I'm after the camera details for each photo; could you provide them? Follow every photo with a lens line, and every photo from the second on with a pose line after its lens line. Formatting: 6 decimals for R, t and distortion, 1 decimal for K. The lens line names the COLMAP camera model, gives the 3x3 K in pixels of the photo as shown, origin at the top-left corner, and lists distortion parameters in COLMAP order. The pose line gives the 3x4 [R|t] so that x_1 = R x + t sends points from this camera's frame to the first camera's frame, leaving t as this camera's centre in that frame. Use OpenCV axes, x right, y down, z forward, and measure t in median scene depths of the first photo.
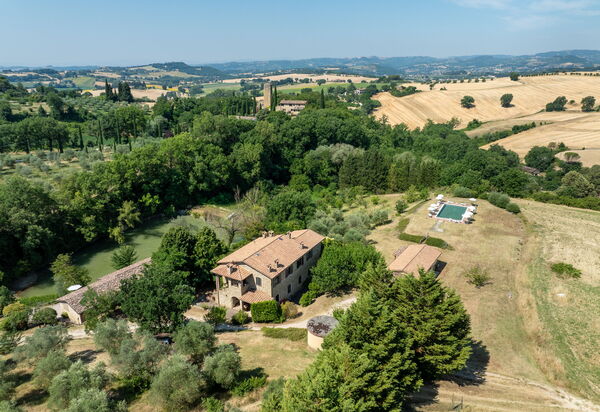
lens RADIAL K [[425.0, 0, 299.5], [0, 425.0, 204.4], [0, 0, 1]] dist [-0.042600, 0.011624]
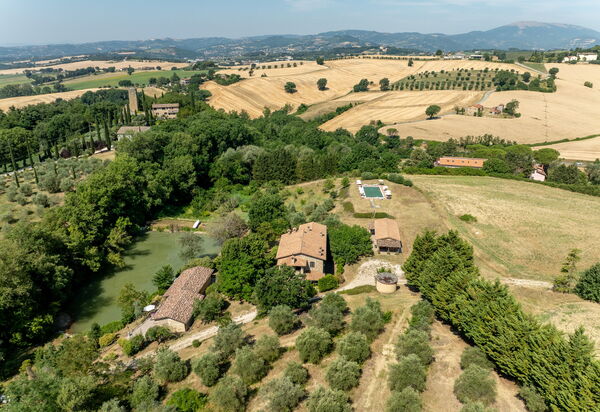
lens RADIAL K [[425.0, 0, 301.1], [0, 425.0, 208.1], [0, 0, 1]] dist [-0.042600, 0.011624]
pose [[0.898436, -0.164721, 0.407038, -0.094858], [0.144713, 0.986258, 0.079703, -0.016708], [-0.414574, -0.012705, 0.909927, -0.035614]]
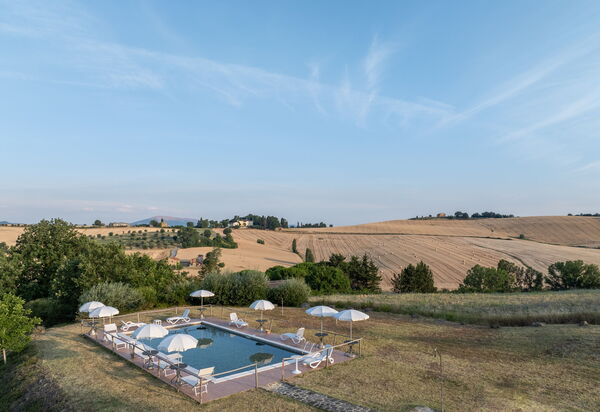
lens RADIAL K [[425.0, 0, 299.1], [0, 425.0, 211.5], [0, 0, 1]] dist [-0.042600, 0.011624]
pose [[0.336430, 0.052708, 0.940232, 0.036953], [0.303271, 0.939177, -0.161164, 0.000845], [-0.891539, 0.339365, 0.299982, 0.196979]]
